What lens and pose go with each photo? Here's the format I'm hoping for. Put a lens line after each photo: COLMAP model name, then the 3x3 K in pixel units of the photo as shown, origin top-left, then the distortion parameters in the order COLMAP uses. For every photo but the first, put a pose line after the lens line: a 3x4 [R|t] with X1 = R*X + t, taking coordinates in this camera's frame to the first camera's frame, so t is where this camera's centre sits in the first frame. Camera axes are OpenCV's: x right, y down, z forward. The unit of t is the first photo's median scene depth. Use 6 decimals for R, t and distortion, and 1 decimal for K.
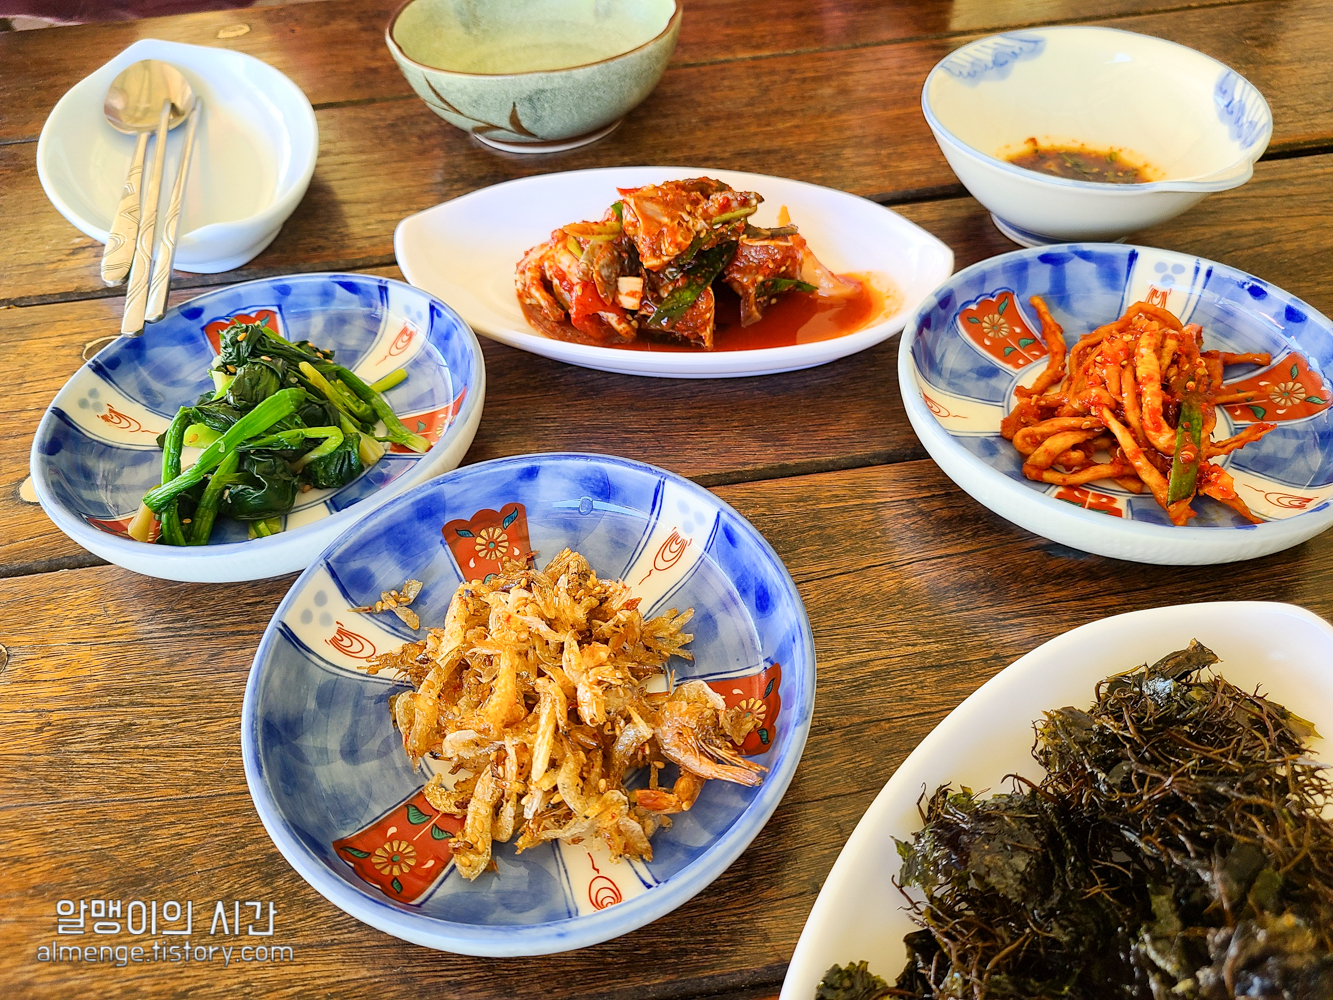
lens RADIAL K [[980.9, 0, 653.7], [0, 980.9, 504.5], [0, 0, 1]] dist [0.016701, -0.012538]
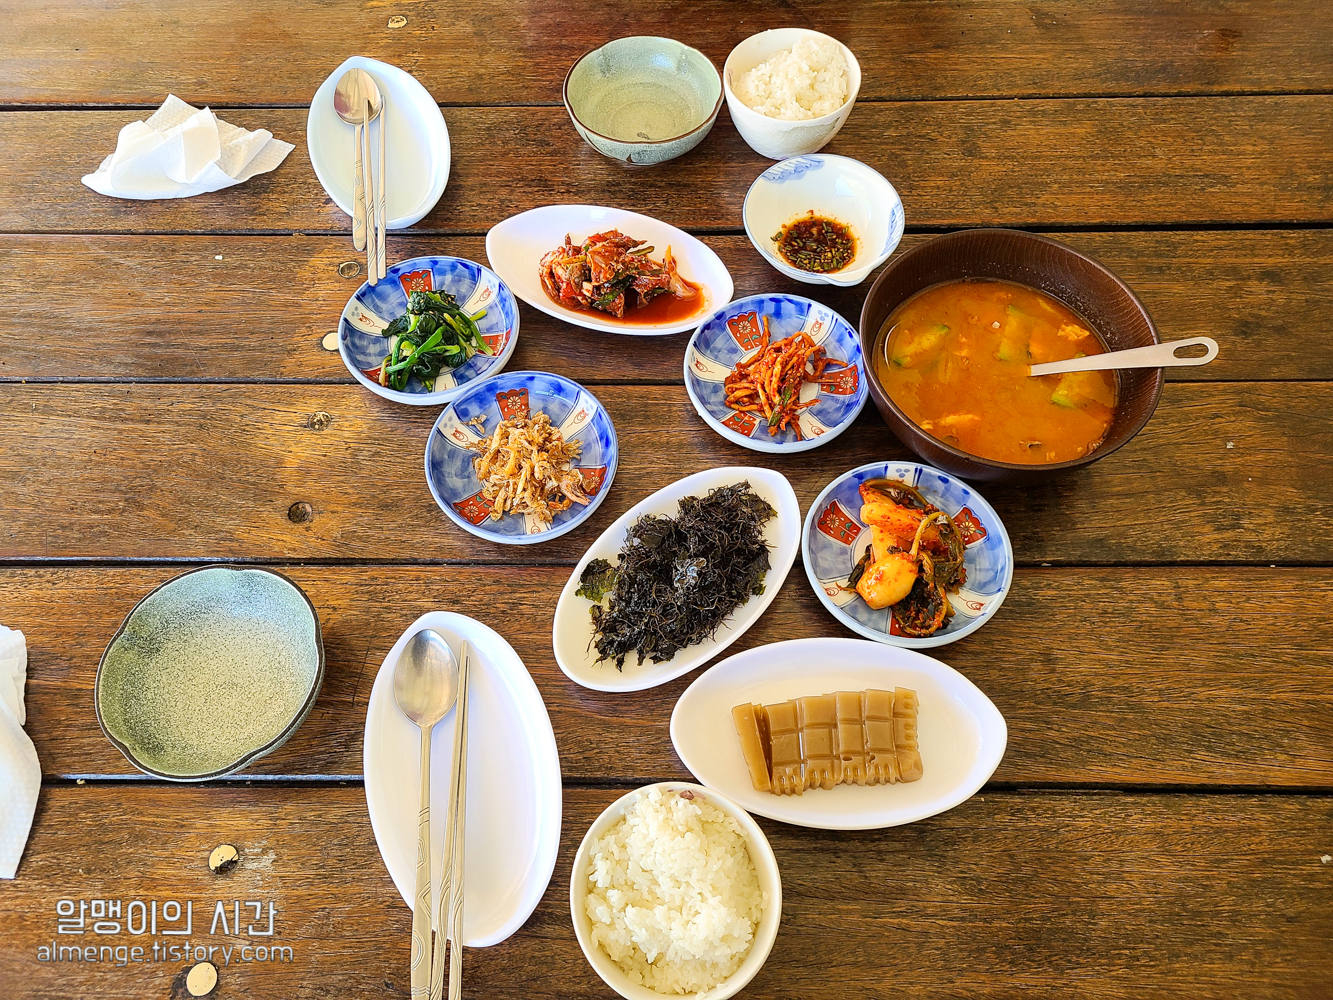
lens RADIAL K [[980.9, 0, 653.0], [0, 980.9, 503.6], [0, 0, 1]] dist [0.016701, -0.012538]
pose [[0.989349, 0.142517, -0.029608, 0.305442], [-0.127568, 0.946895, 0.295153, -0.507601], [0.070100, -0.288233, 0.954991, -1.493362]]
